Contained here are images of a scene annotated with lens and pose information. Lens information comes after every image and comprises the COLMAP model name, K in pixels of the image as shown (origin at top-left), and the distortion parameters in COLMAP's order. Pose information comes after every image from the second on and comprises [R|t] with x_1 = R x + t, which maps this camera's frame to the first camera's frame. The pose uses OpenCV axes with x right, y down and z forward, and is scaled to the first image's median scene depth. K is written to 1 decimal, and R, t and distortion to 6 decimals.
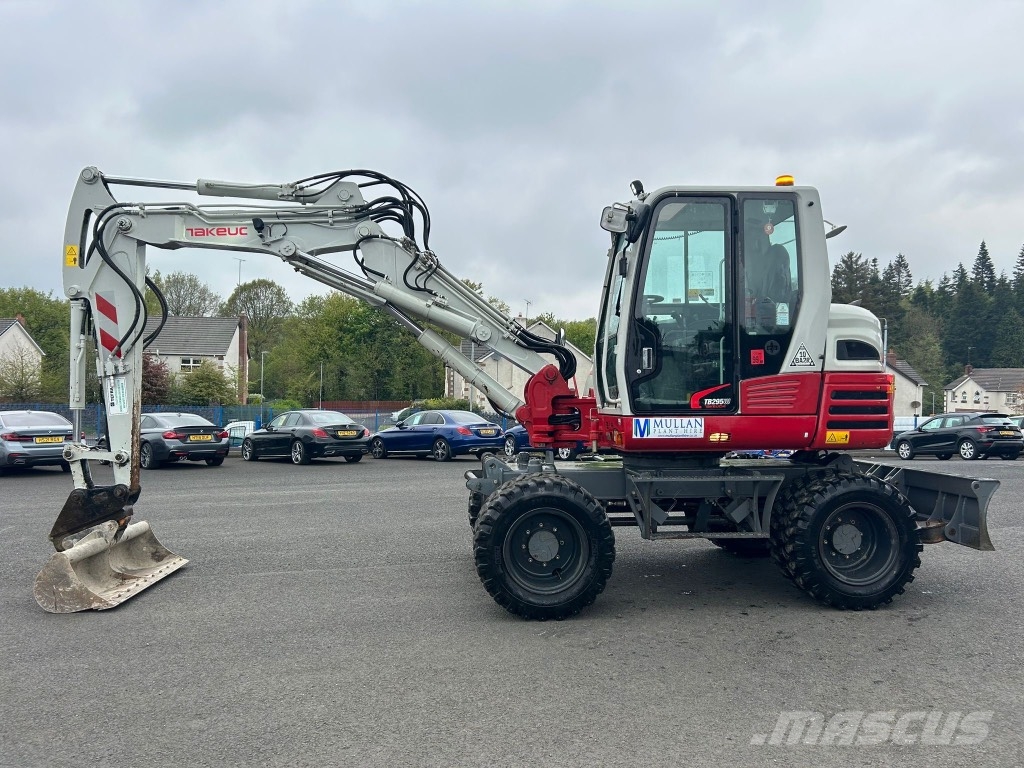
lens RADIAL K [[769.6, 0, 518.7], [0, 769.6, 380.2], [0, 0, 1]] dist [0.058813, -0.064525]
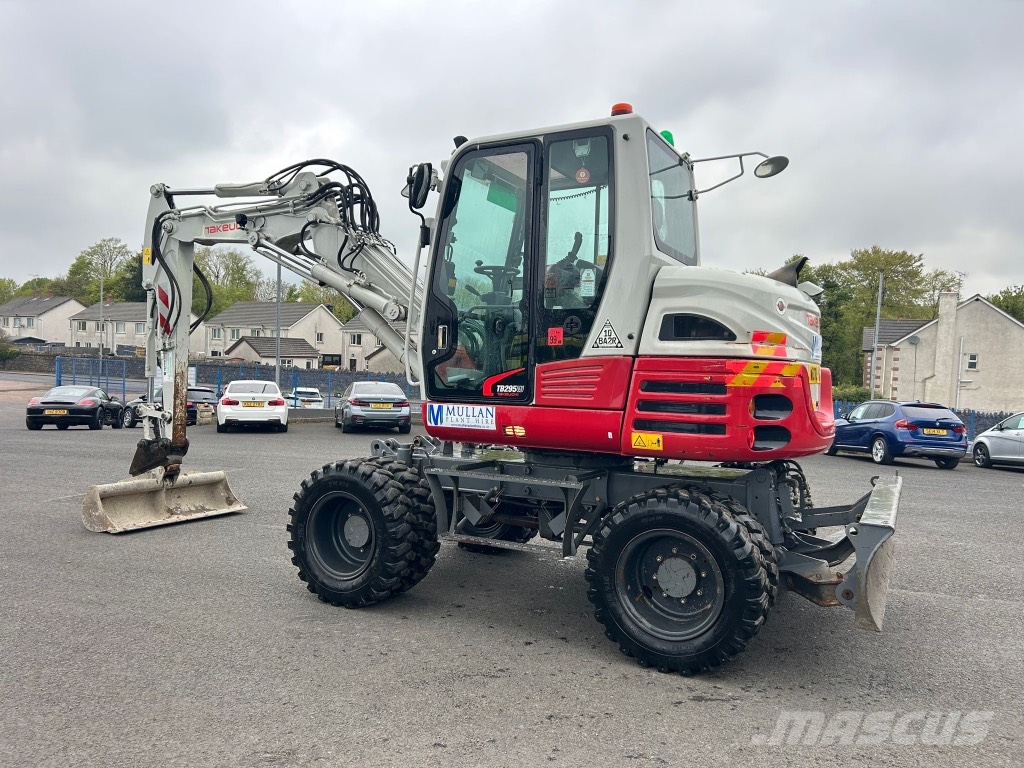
lens RADIAL K [[770.9, 0, 511.6], [0, 770.9, 382.9], [0, 0, 1]] dist [0.075169, -0.086523]
pose [[0.839568, 0.034259, -0.542174, 0.700713], [-0.020710, 0.999303, 0.031074, -0.004923], [0.542860, -0.014860, 0.839692, 0.283897]]
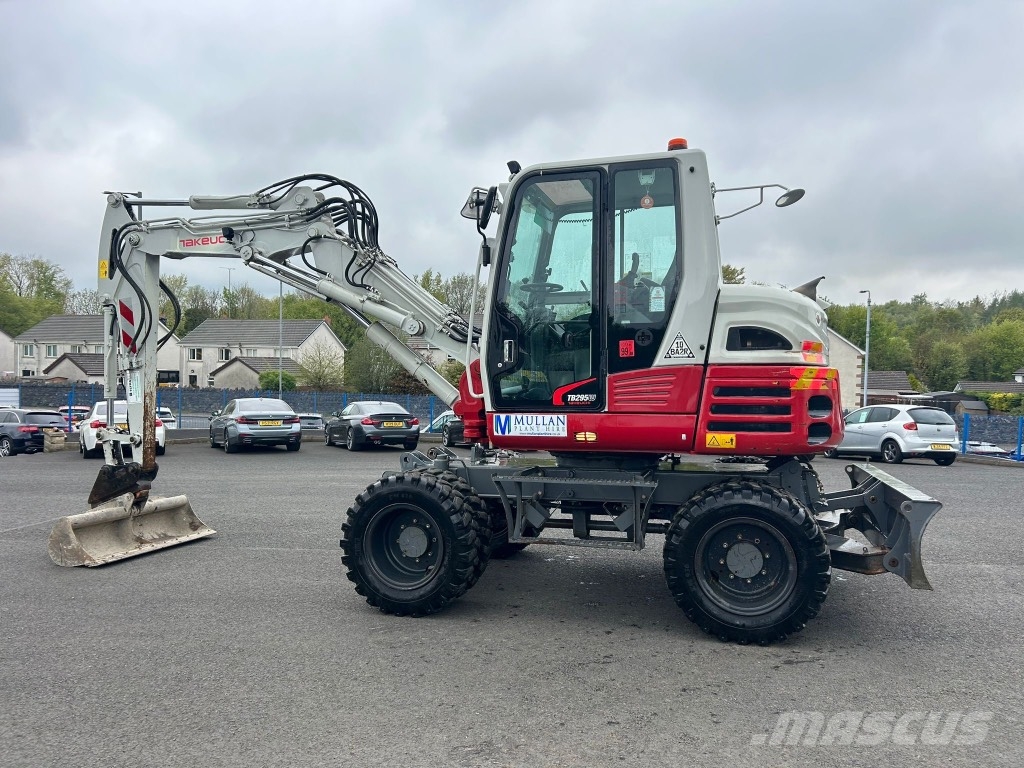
lens RADIAL K [[771.4, 0, 517.9], [0, 771.4, 387.5], [0, 0, 1]] dist [0.069028, -0.077817]
pose [[0.935140, 0.005976, -0.354229, 0.497859], [0.001568, 0.999778, 0.021007, -0.003490], [0.354276, -0.020200, 0.934923, 0.118542]]
